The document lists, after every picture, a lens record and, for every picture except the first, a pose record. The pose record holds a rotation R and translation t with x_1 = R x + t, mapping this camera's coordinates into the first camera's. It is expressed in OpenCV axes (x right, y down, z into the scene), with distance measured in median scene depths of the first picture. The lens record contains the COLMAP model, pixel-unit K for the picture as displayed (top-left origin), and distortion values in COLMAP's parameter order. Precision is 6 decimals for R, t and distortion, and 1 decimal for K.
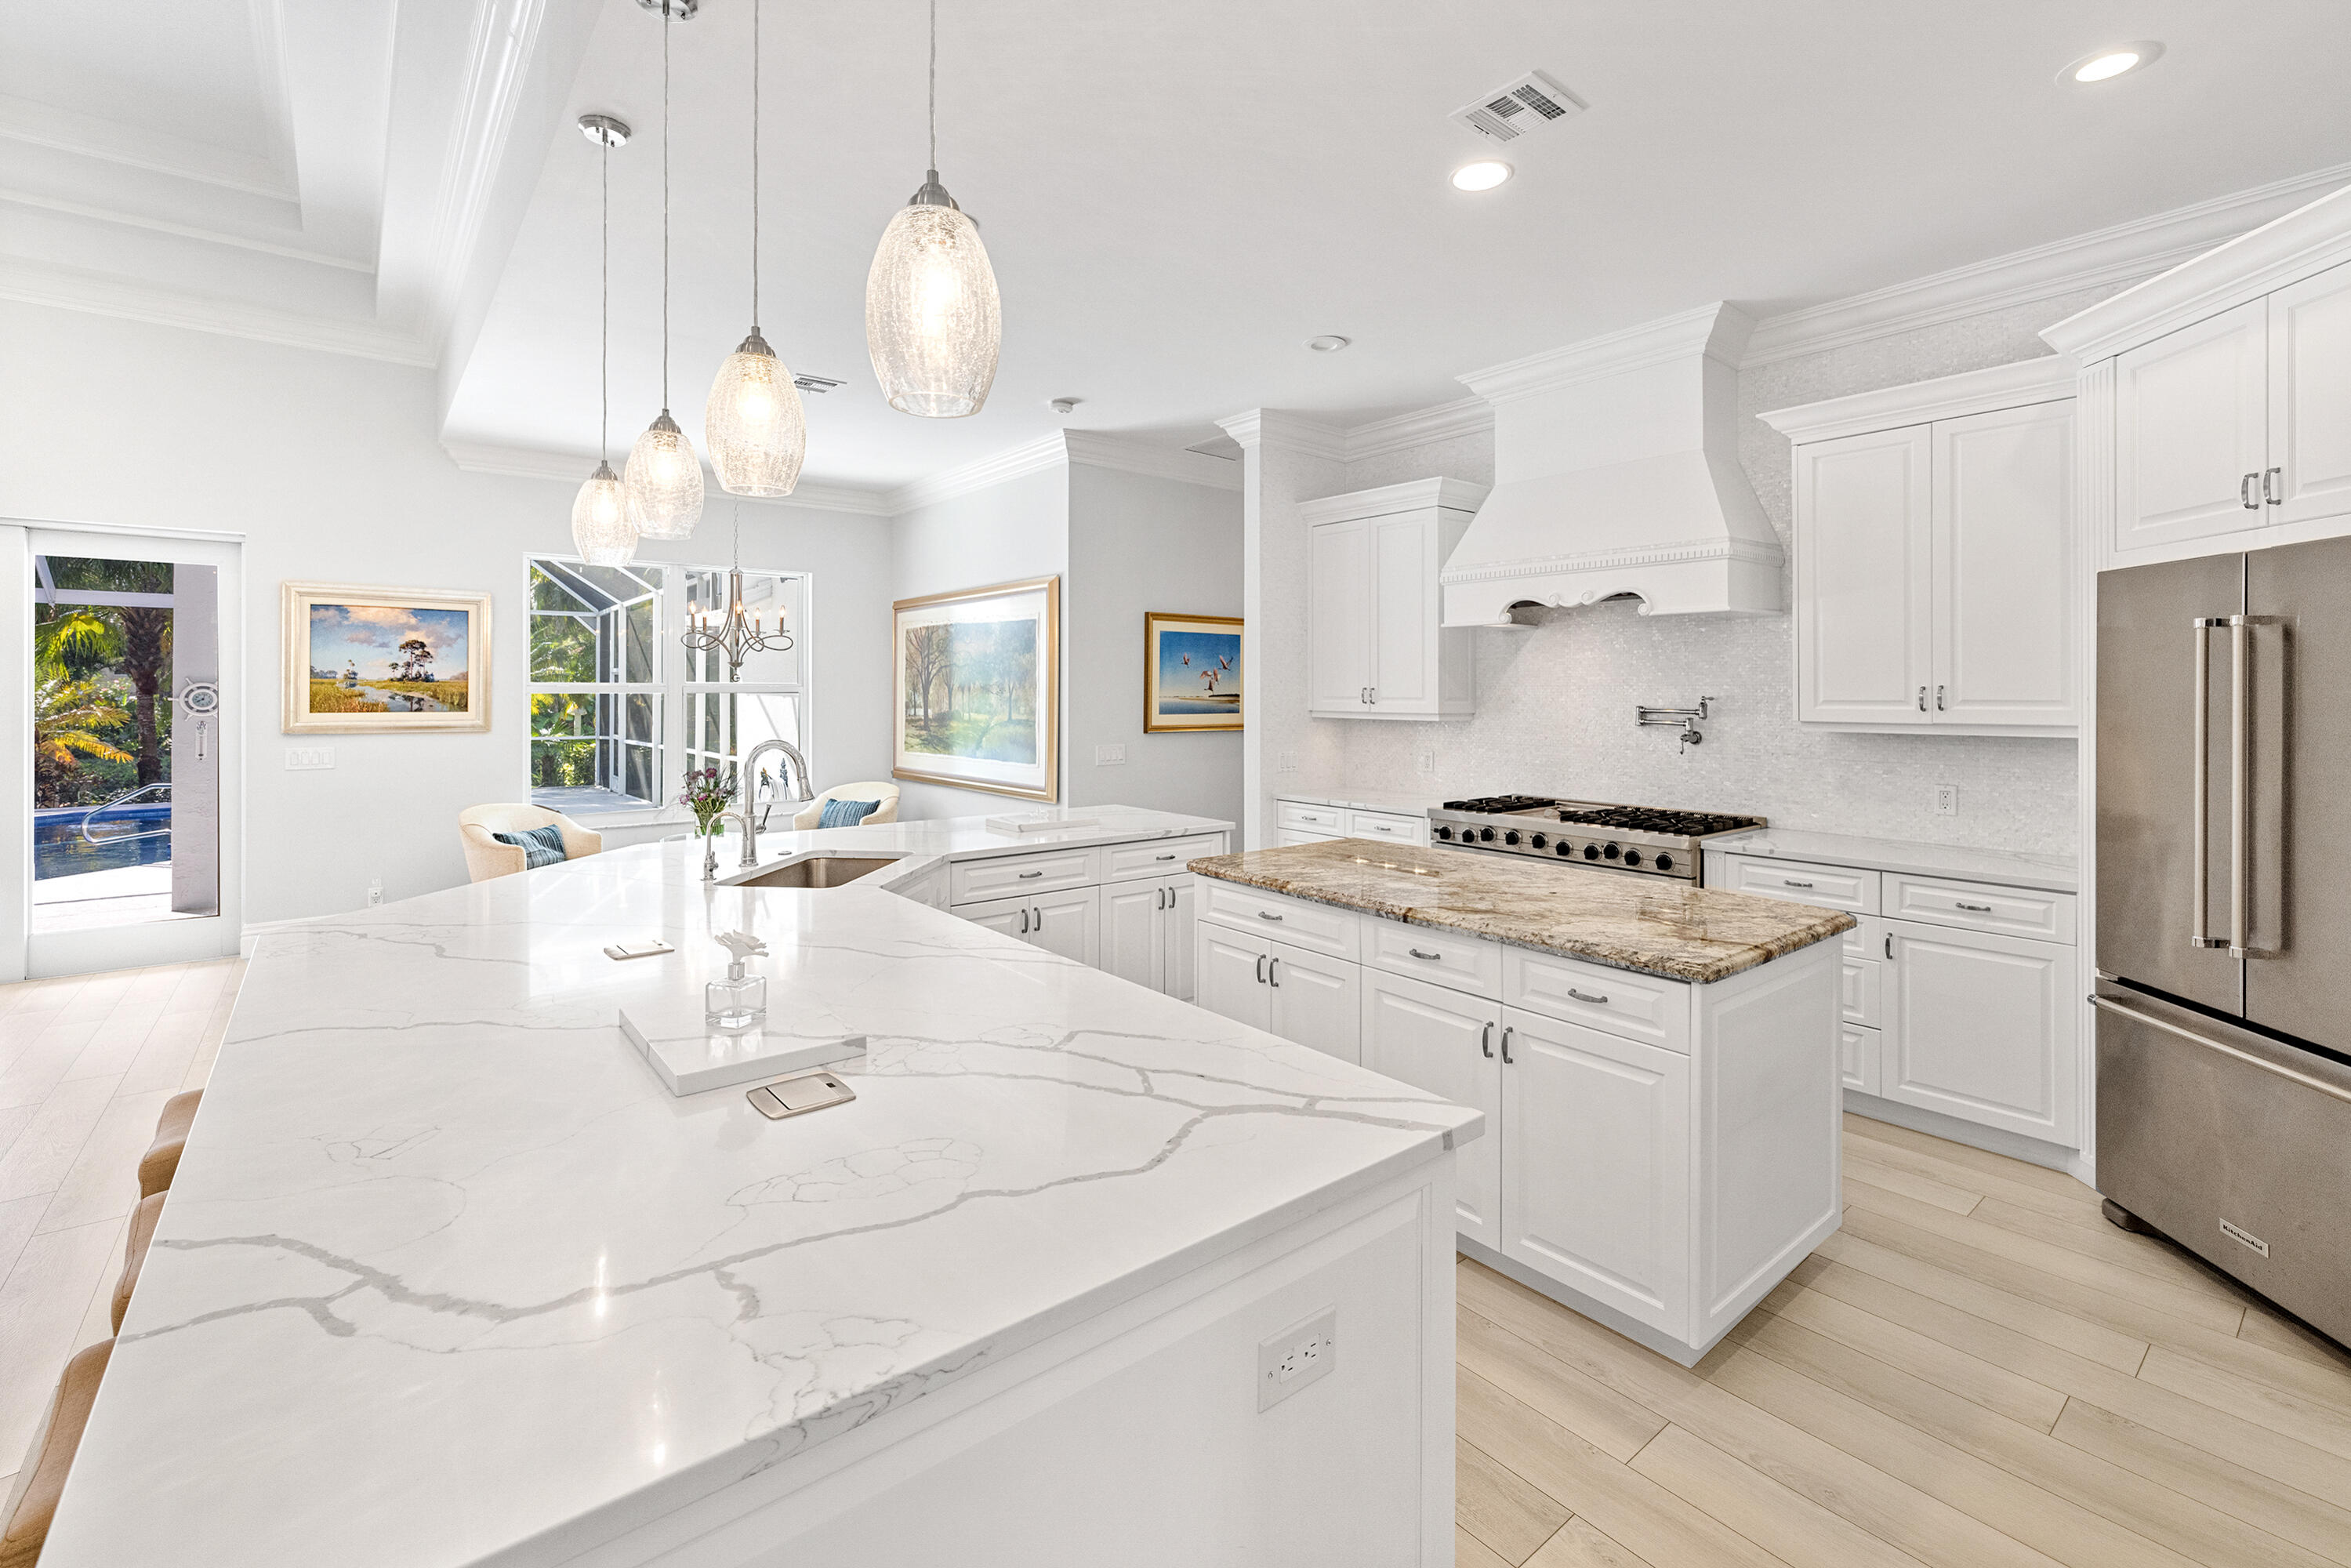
lens RADIAL K [[1018.4, 0, 1173.3], [0, 1018.4, 691.2], [0, 0, 1]] dist [0.000660, 0.000219]
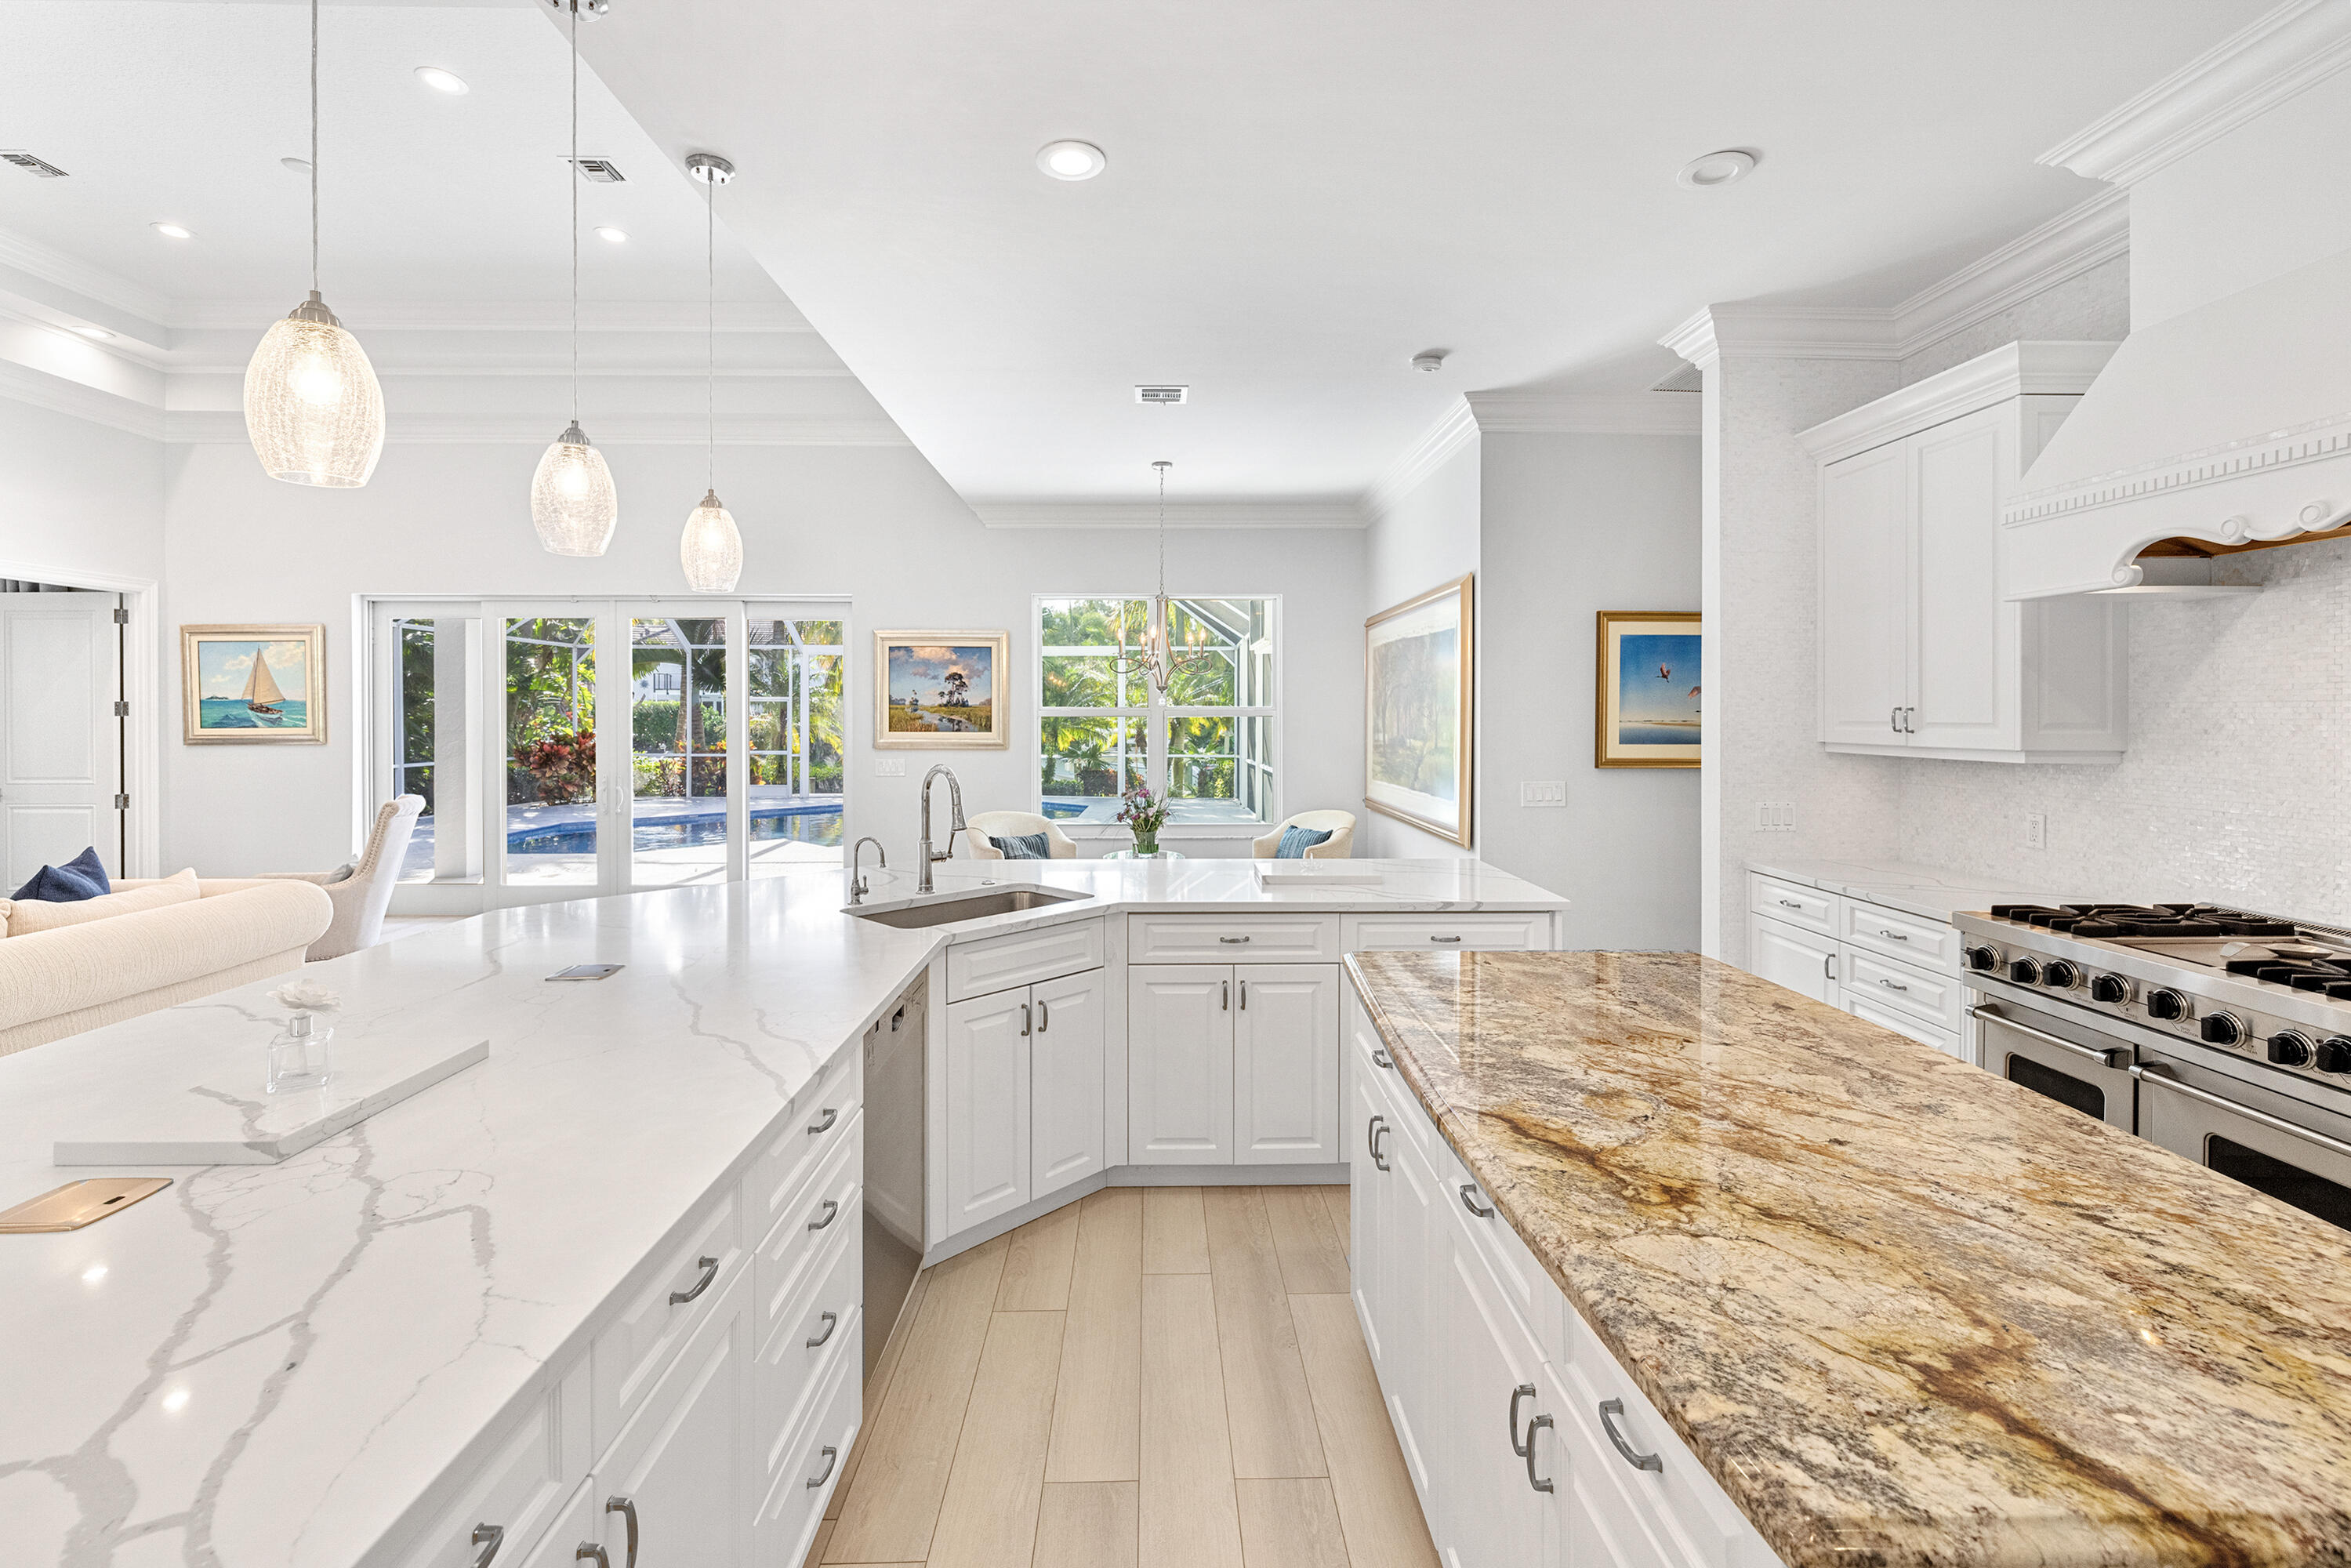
lens RADIAL K [[1002.7, 0, 1172.4], [0, 1002.7, 722.3], [0, 0, 1]] dist [0.000355, 0.000002]
pose [[0.792746, 0.003502, -0.609543, 0.197284], [0.000338, 0.999981, 0.006185, 0.001685], [0.609553, -0.005110, 0.792729, 0.217509]]
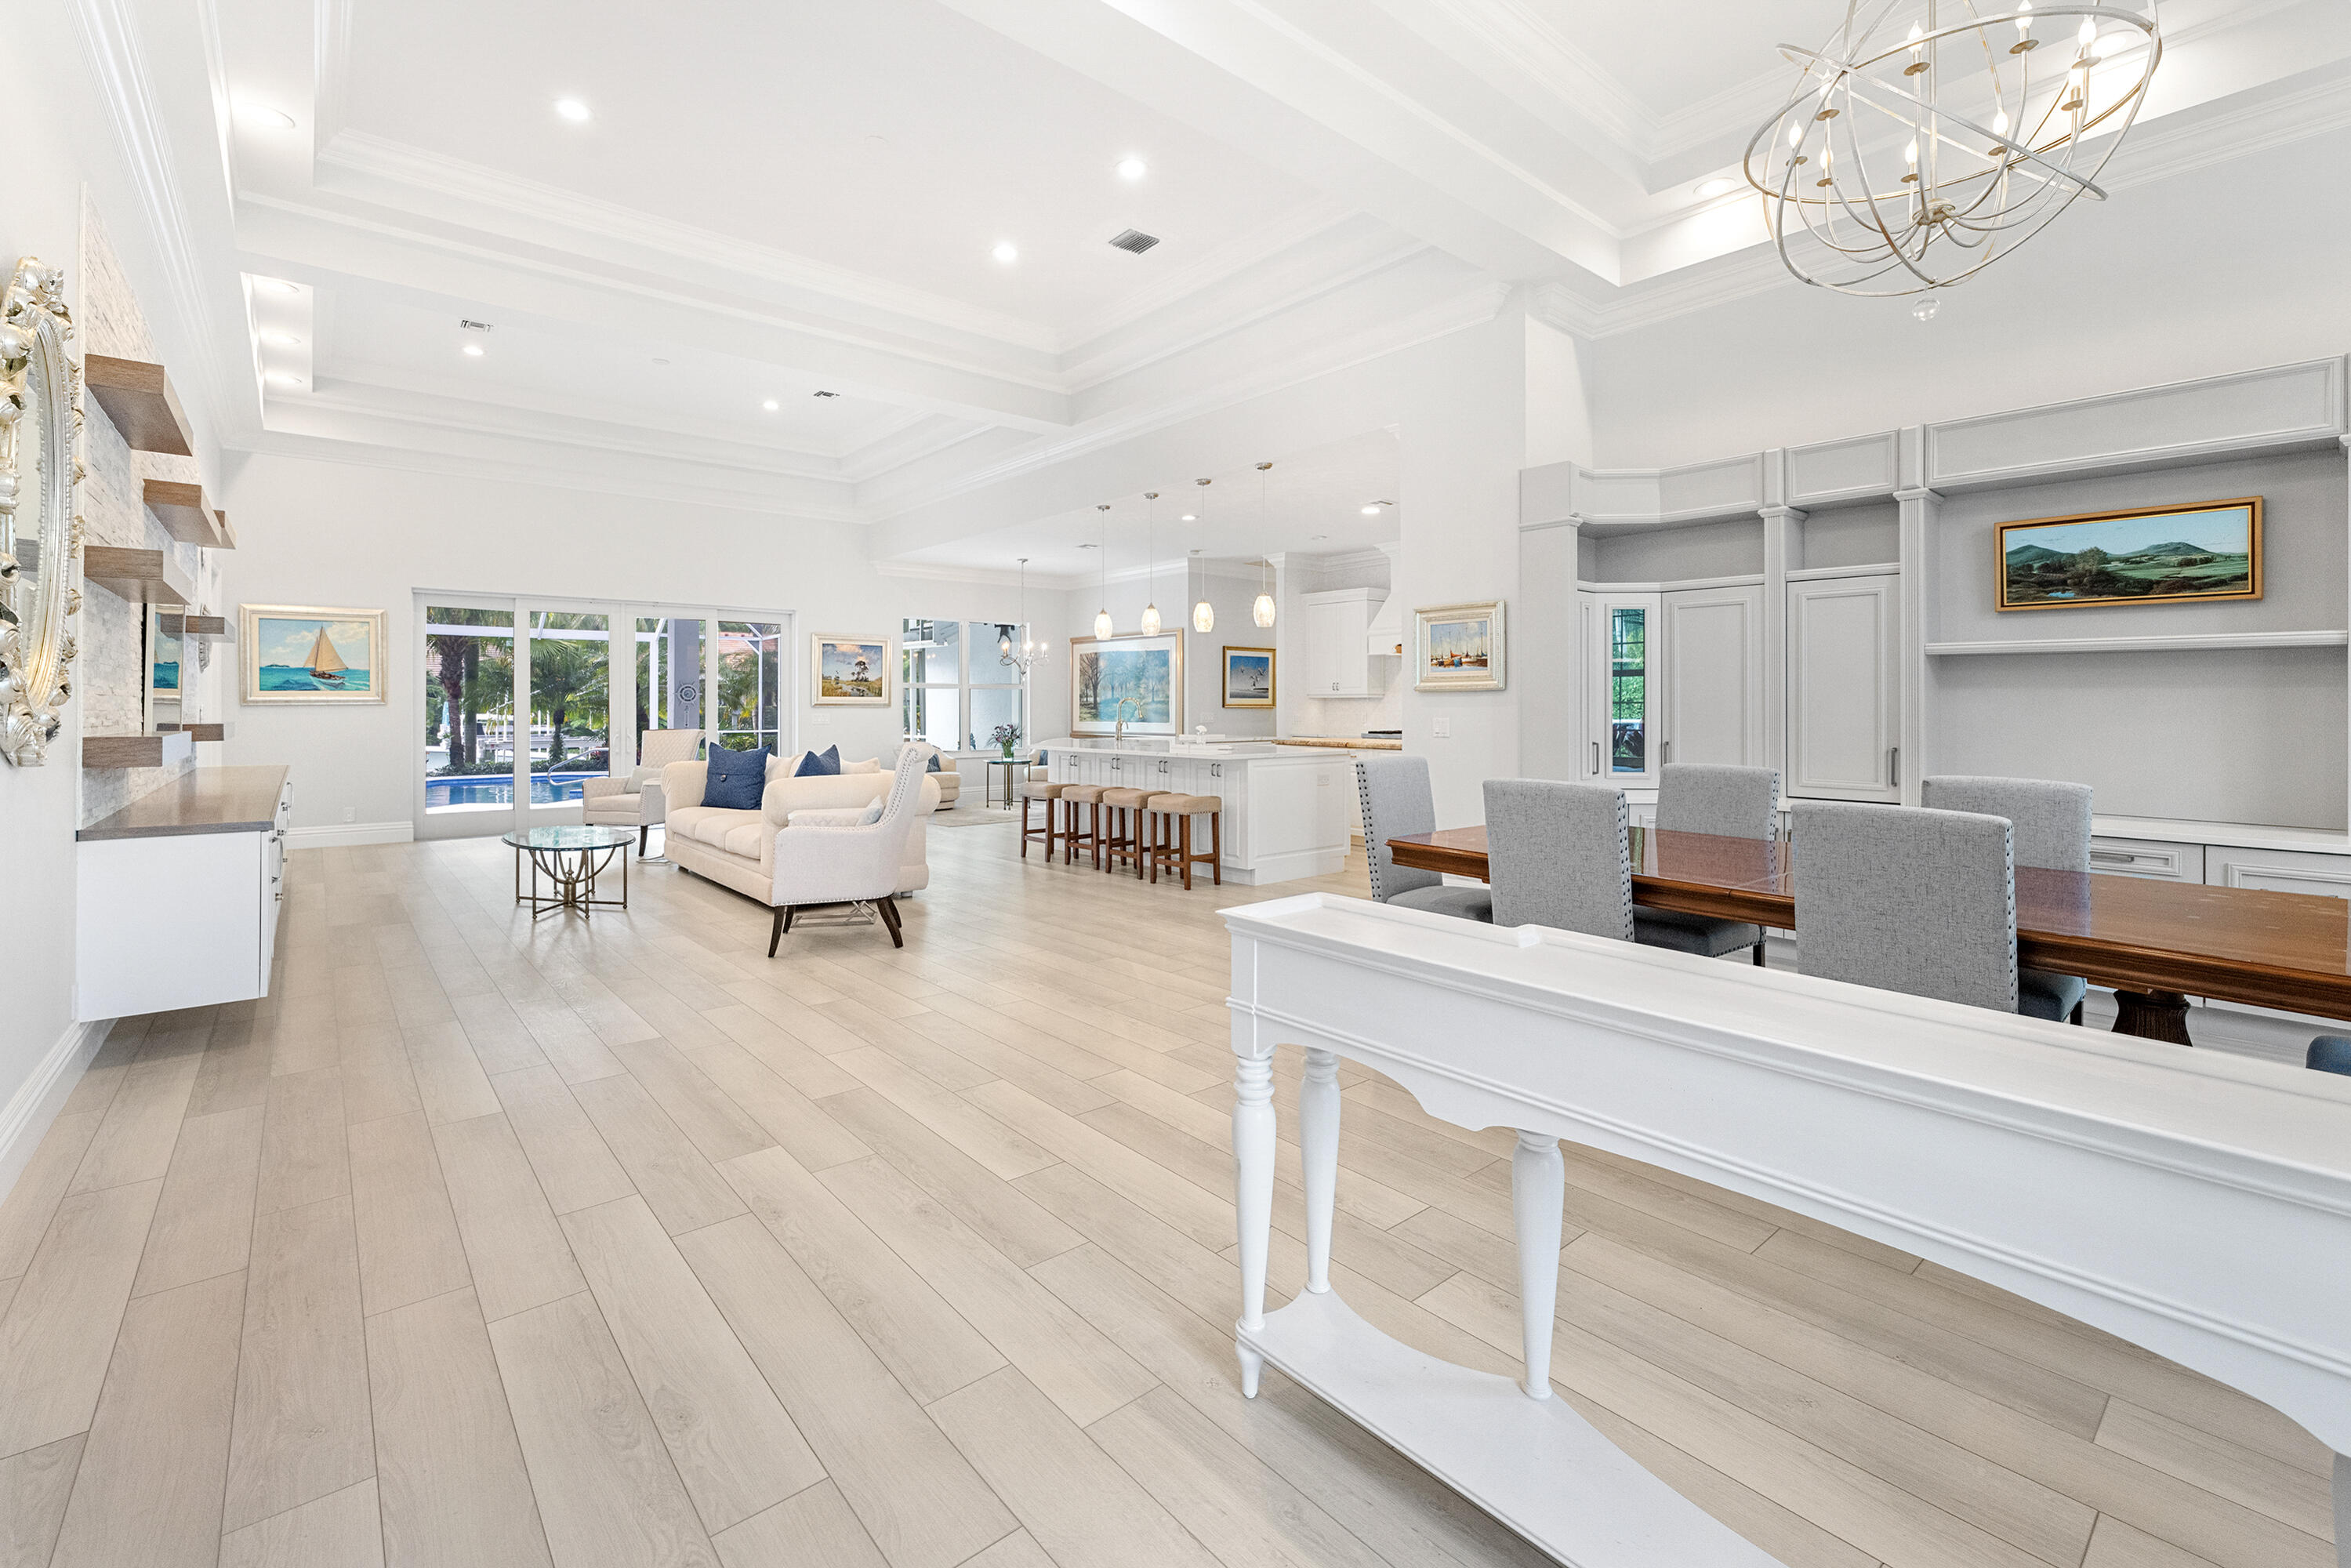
lens RADIAL K [[1002.7, 0, 1172.4], [0, 1002.7, 722.3], [0, 0, 1]] dist [0.000355, 0.000002]
pose [[0.999712, -0.002929, 0.023811, -0.187503], [0.002529, 0.999855, 0.016816, 0.040364], [-0.023857, -0.016751, 0.999575, -1.023420]]
